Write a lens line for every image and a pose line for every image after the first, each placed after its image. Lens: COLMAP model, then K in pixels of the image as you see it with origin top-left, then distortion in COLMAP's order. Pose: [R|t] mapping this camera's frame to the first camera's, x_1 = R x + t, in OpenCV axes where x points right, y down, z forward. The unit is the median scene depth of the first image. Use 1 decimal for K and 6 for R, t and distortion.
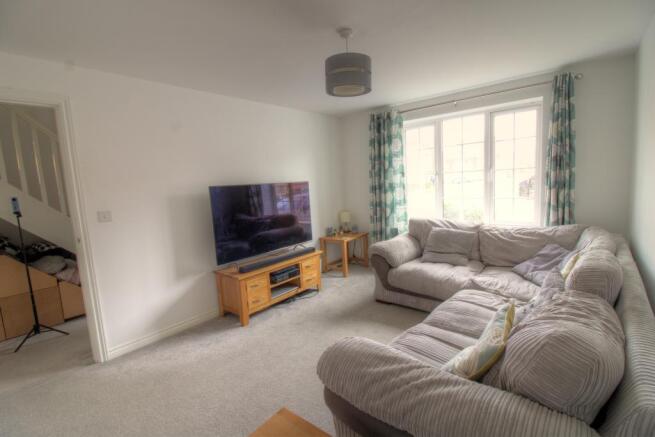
lens RADIAL K [[307.2, 0, 327.5], [0, 307.2, 218.5], [0, 0, 1]] dist [-0.000177, -0.000444]
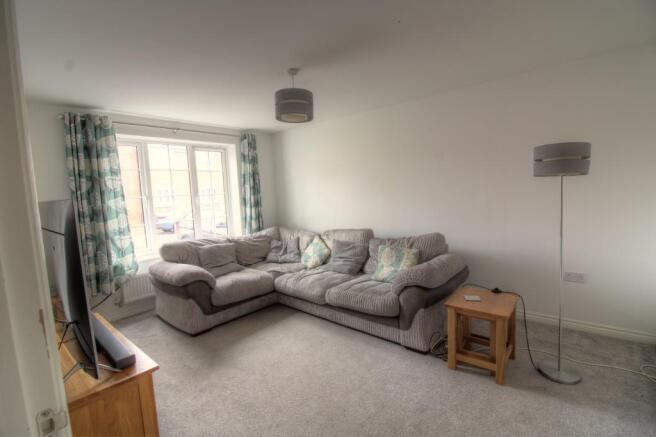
lens RADIAL K [[307.6, 0, 328.0], [0, 307.6, 218.5], [0, 0, 1]] dist [-0.000177, -0.000444]
pose [[0.040662, -0.027842, 0.998785, -0.693559], [0.178372, 0.983757, 0.020162, -0.008516], [-0.983123, 0.177335, 0.044968, 0.543823]]
